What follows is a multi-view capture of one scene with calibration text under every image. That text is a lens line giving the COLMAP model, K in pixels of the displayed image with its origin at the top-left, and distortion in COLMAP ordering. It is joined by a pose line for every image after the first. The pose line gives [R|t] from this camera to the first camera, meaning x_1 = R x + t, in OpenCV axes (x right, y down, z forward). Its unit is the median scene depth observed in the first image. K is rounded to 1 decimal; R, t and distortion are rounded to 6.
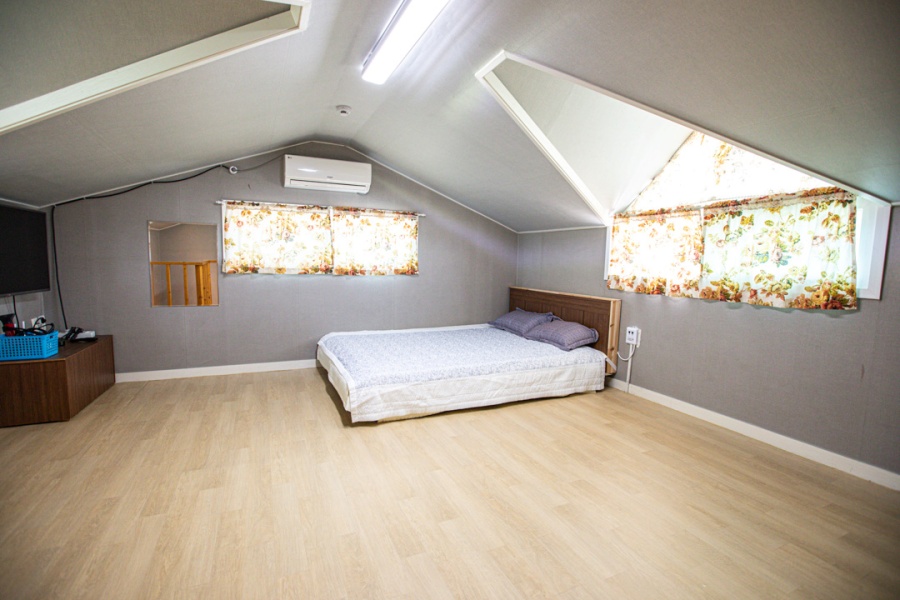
lens RADIAL K [[411.4, 0, 450.0], [0, 411.4, 300.0], [0, 0, 1]] dist [-0.056693, 0.021668]
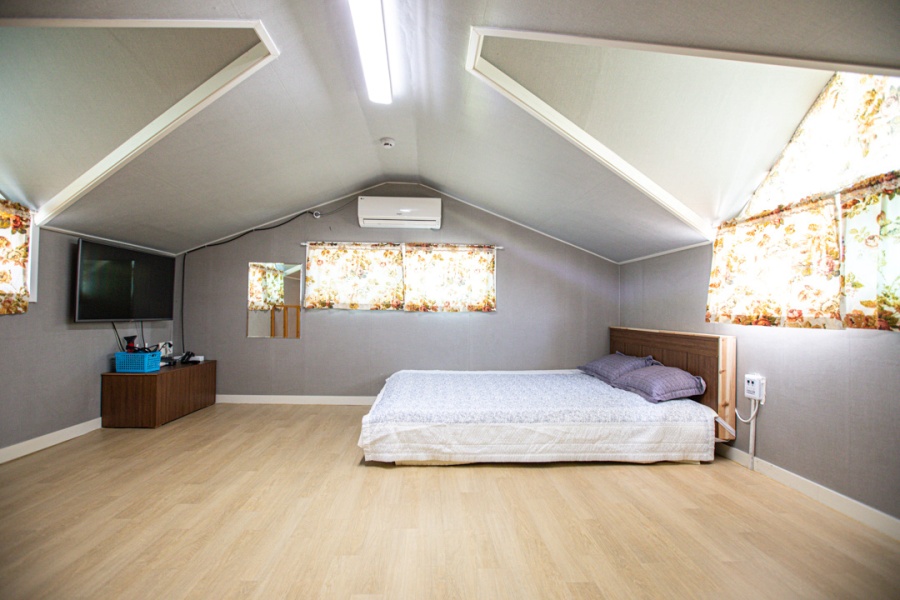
lens RADIAL K [[411.4, 0, 450.0], [0, 411.4, 300.0], [0, 0, 1]] dist [-0.056693, 0.021668]
pose [[0.929436, -0.019661, -0.368458, 0.208385], [-0.028740, 0.991688, -0.125412, 0.038775], [0.367861, 0.127152, 0.921146, 0.136917]]
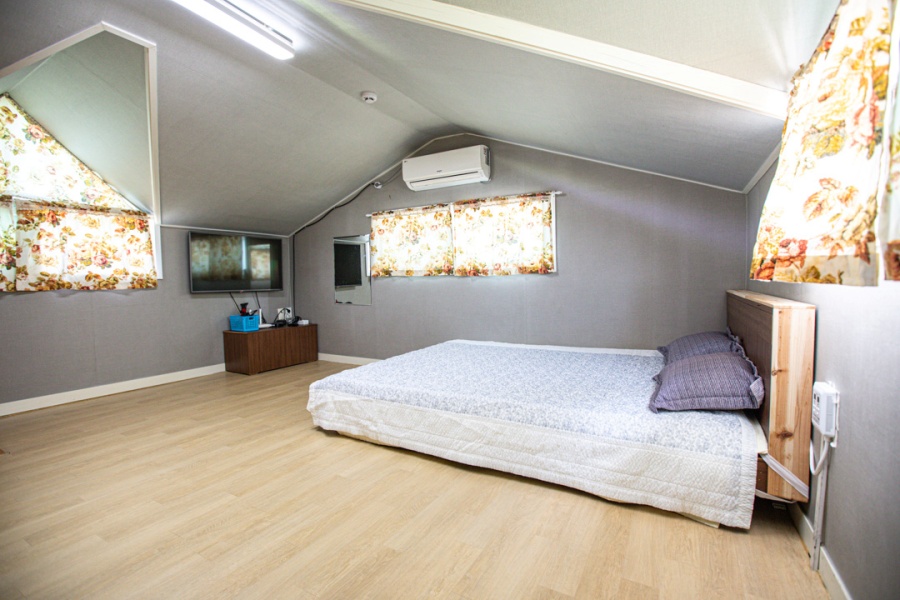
lens RADIAL K [[411.4, 0, 450.0], [0, 411.4, 300.0], [0, 0, 1]] dist [-0.056693, 0.021668]
pose [[0.583143, 0.007180, -0.812338, 0.515578], [-0.049094, 0.998445, -0.026418, 0.019288], [0.810884, 0.055287, 0.582589, 0.517543]]
